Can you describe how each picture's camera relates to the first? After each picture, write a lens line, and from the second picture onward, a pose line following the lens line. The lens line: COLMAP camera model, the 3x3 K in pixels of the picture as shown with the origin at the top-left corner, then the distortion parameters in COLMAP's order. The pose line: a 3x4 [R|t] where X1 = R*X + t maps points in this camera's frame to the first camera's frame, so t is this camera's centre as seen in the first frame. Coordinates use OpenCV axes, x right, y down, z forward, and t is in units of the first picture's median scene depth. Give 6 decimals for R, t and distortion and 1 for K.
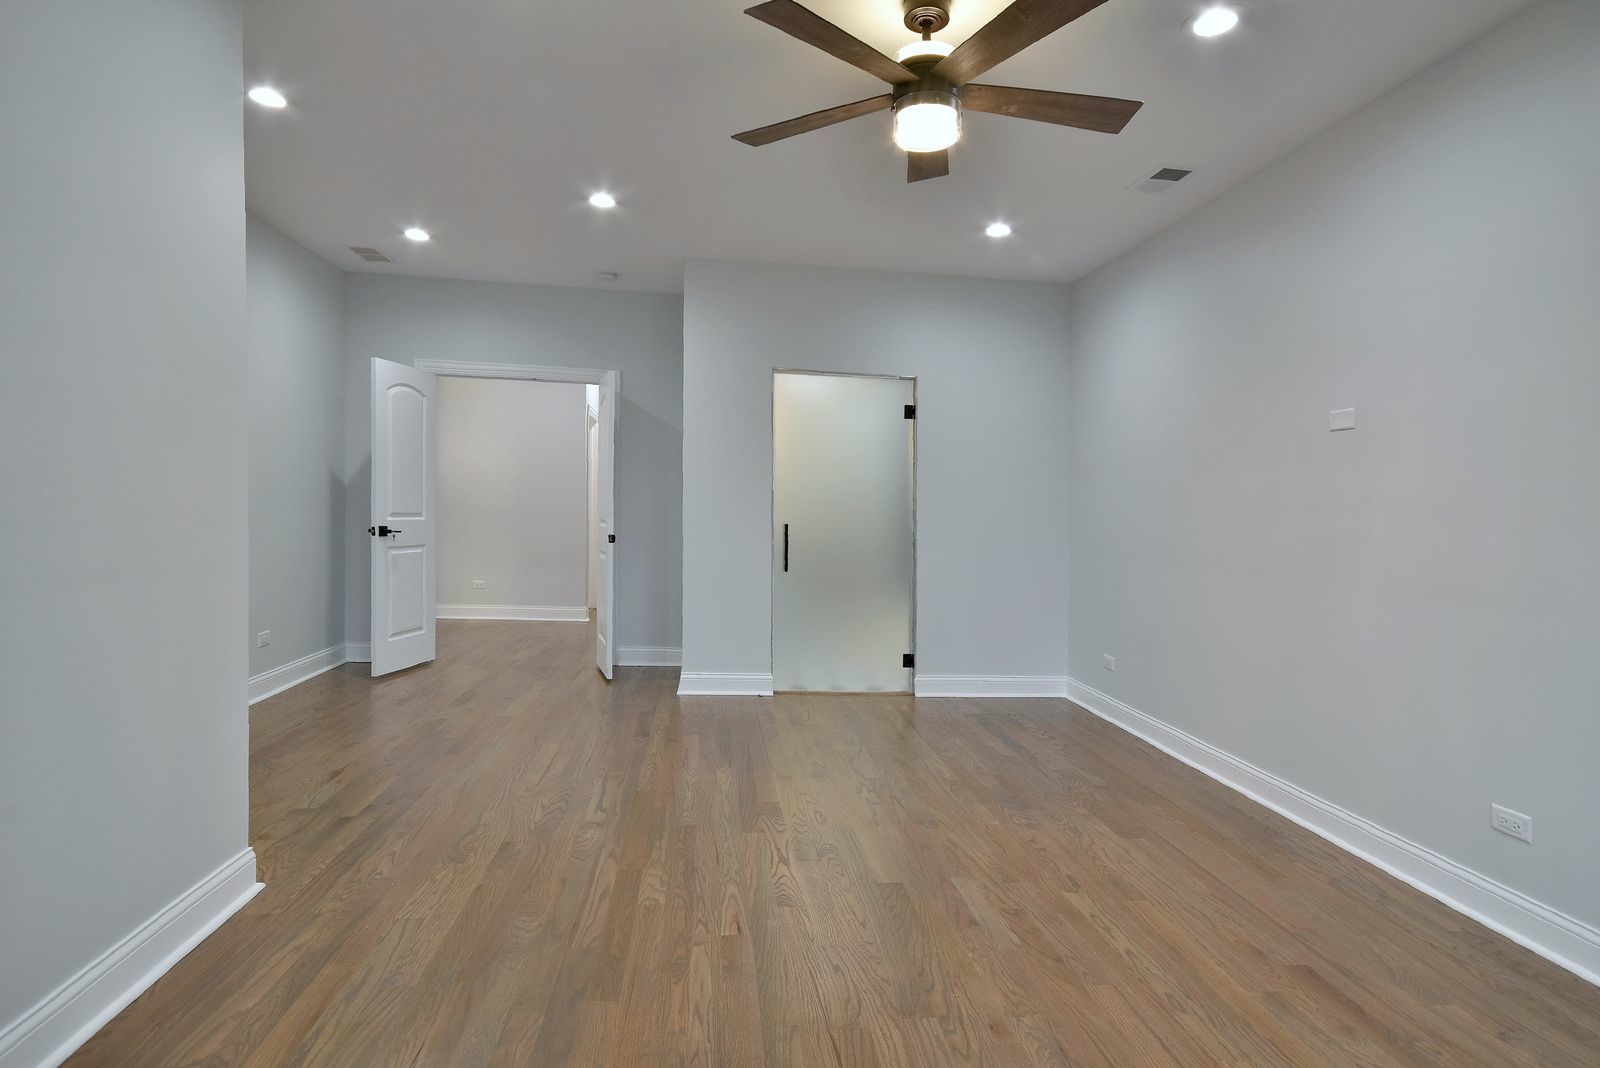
lens RADIAL K [[827.4, 0, 807.8], [0, 827.4, 519.7], [0, 0, 1]] dist [0.005226, 0.001629]
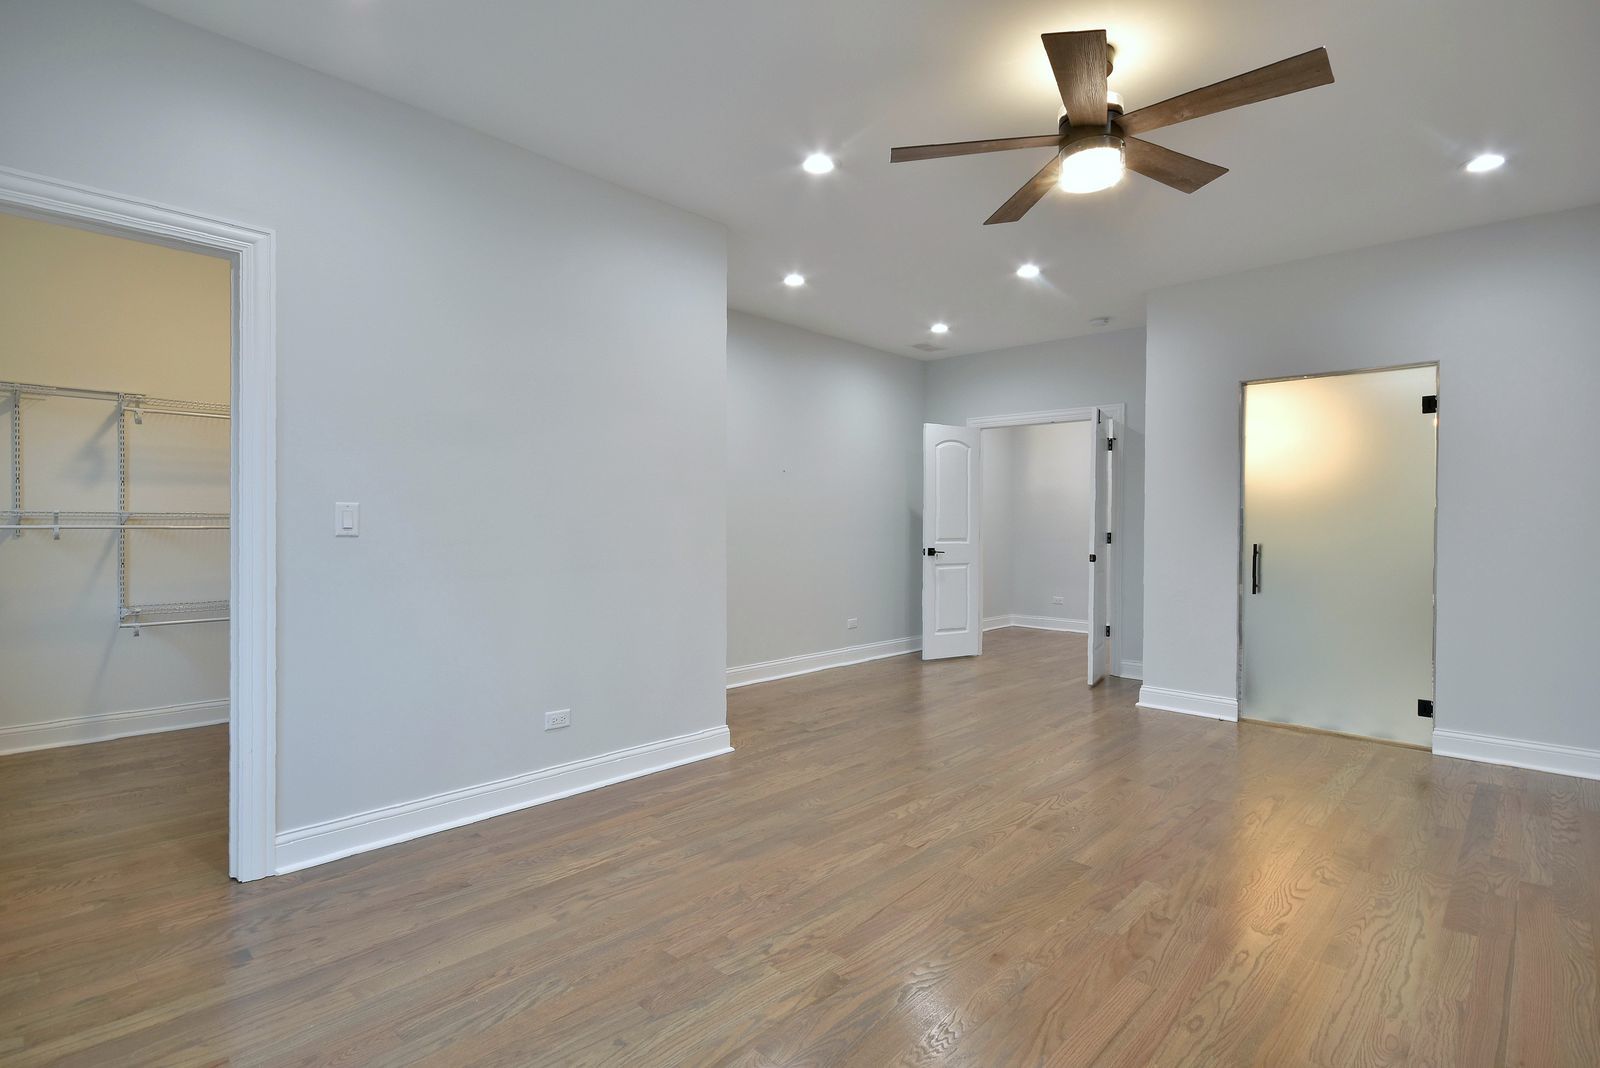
lens RADIAL K [[794.6, 0, 800.0], [0, 794.6, 534.0], [0, 0, 1]] dist [-0.000384, -0.001290]
pose [[0.631299, -0.021219, -0.775249, 0.429219], [0.004364, 0.999707, -0.023808, 0.017501], [0.775527, 0.011646, 0.631207, 0.030071]]
